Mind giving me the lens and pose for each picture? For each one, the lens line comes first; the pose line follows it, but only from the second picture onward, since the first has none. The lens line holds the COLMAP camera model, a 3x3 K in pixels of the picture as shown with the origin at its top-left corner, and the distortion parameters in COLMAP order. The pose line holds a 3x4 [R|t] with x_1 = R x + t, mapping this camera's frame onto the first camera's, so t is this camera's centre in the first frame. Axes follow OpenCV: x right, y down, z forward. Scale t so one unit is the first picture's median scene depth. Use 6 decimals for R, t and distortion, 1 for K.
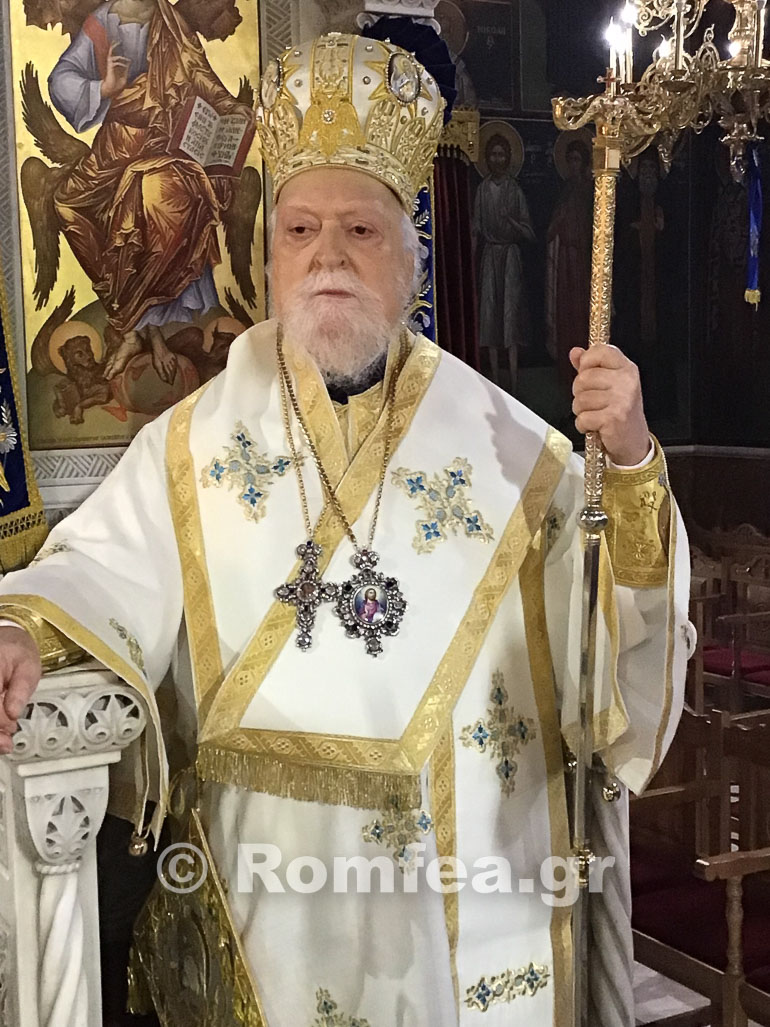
lens RADIAL K [[1317.2, 0, 385.0], [0, 1317.2, 513.5], [0, 0, 1]] dist [-0.003856, 0.031181]
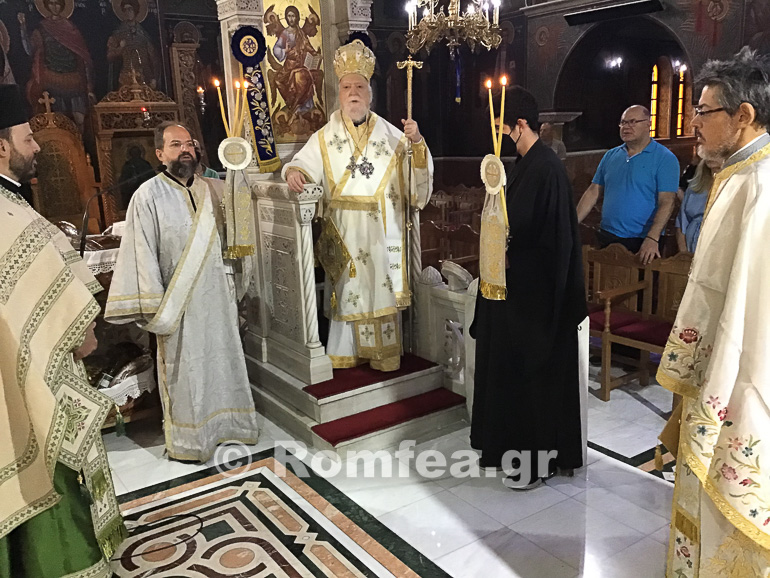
lens RADIAL K [[610.9, 0, 385.0], [0, 610.9, 289.0], [0, 0, 1]] dist [-0.002890, -0.003727]
pose [[0.991556, -0.051755, 0.118906, -0.217546], [0.034861, 0.989537, 0.140005, 0.180803], [-0.124908, -0.134677, 0.982985, -1.203251]]
